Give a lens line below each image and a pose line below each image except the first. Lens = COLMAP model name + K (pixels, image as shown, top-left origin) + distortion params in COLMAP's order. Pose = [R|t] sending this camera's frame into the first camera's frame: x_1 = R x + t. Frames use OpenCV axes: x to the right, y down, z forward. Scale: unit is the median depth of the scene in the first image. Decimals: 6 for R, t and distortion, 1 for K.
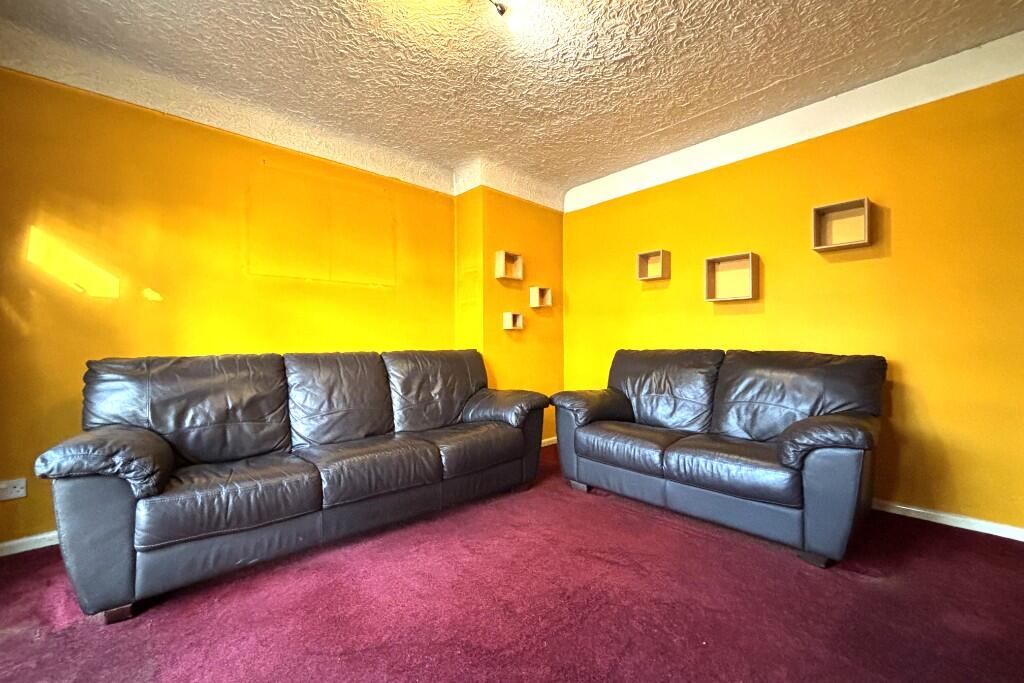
lens RADIAL K [[411.1, 0, 512.2], [0, 411.1, 335.7], [0, 0, 1]] dist [-0.000615, -0.000197]
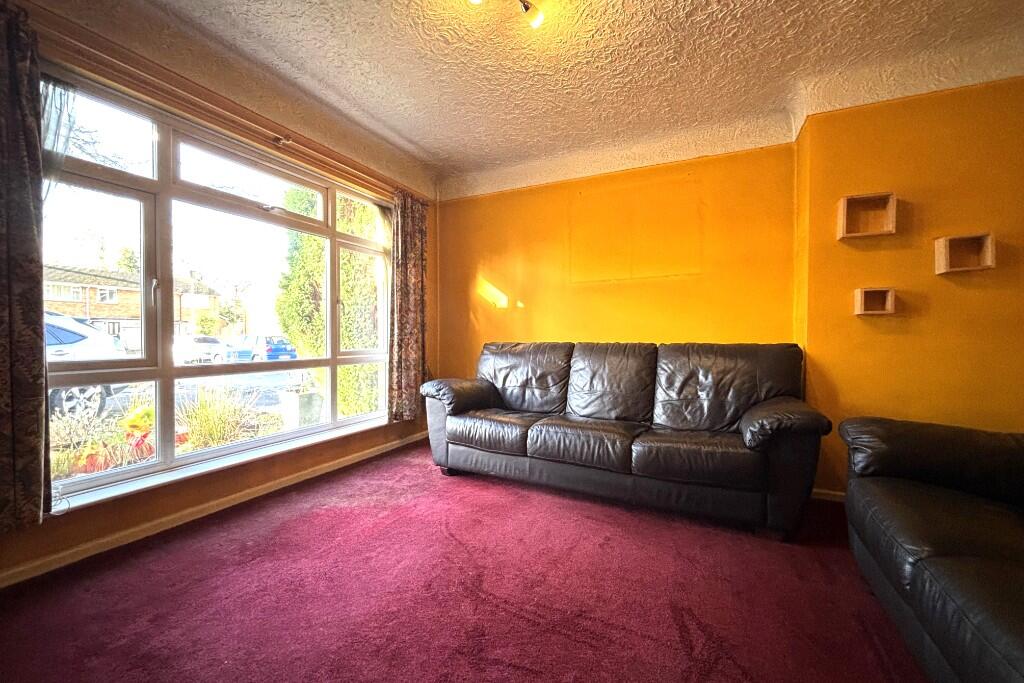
lens RADIAL K [[418.1, 0, 517.5], [0, 418.1, 340.9], [0, 0, 1]] dist [0.000279, -0.000606]
pose [[0.364151, 0.021039, -0.931102, 0.646658], [0.010887, 0.999580, 0.026844, 0.001998], [0.931276, -0.019912, 0.363769, 0.381546]]
